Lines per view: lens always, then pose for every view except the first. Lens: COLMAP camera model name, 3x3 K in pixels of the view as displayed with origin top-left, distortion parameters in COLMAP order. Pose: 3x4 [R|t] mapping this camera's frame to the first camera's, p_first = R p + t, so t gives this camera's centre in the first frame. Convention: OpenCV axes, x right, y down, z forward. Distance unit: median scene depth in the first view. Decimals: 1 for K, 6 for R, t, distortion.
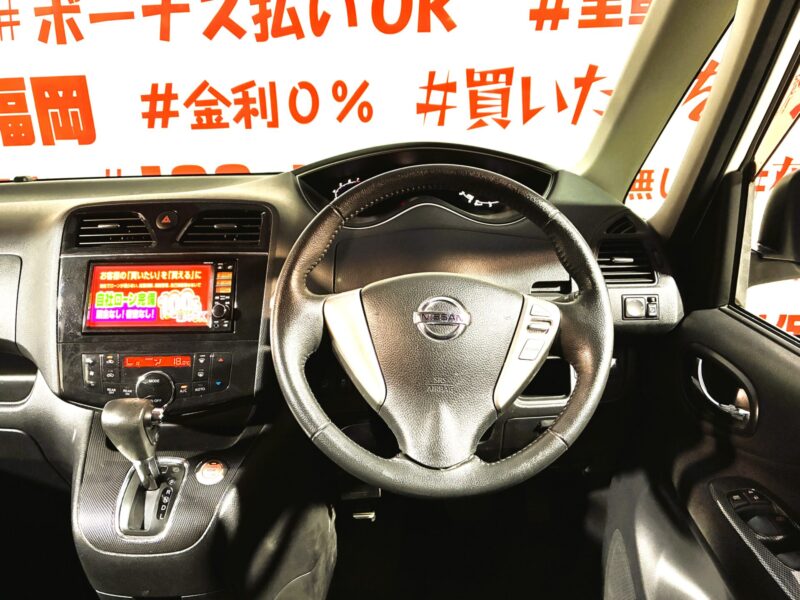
lens RADIAL K [[612.3, 0, 391.9], [0, 612.3, 294.6], [0, 0, 1]] dist [0.016769, -0.014363]
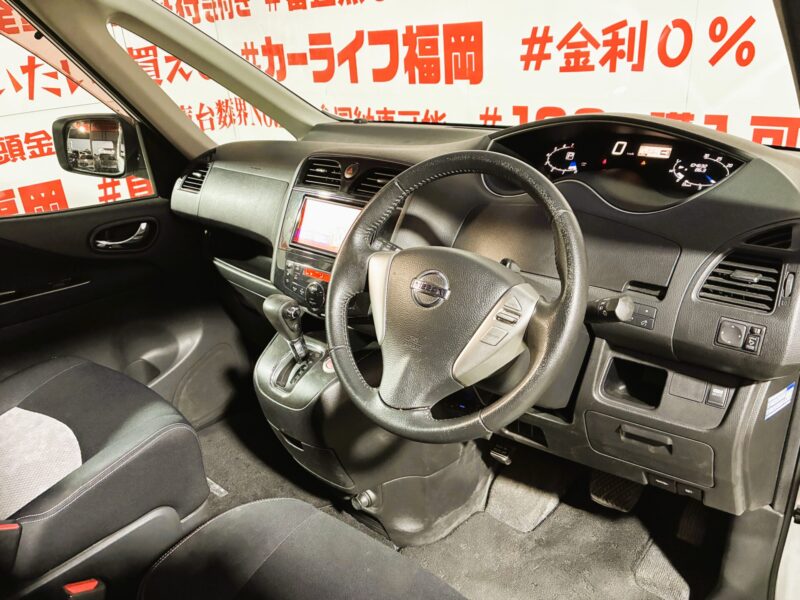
lens RADIAL K [[612.3, 0, 397.4], [0, 612.3, 302.8], [0, 0, 1]] dist [0.016769, -0.014363]
pose [[0.746236, 0.247305, -0.618039, 0.219515], [-0.167848, 0.968335, 0.184810, -0.039375], [0.644173, -0.034175, 0.764116, 0.019036]]
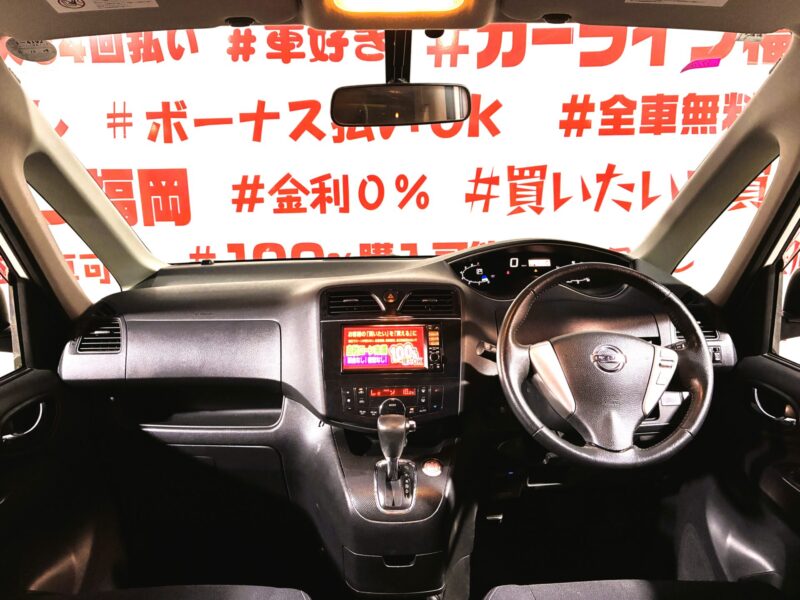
lens RADIAL K [[612.3, 0, 391.2], [0, 612.3, 300.8], [0, 0, 1]] dist [0.016769, -0.014363]
pose [[0.999218, -0.000261, 0.039532, -0.158121], [0.004050, 0.995392, -0.095803, 0.011413], [-0.039325, 0.095888, 0.994615, -0.169738]]
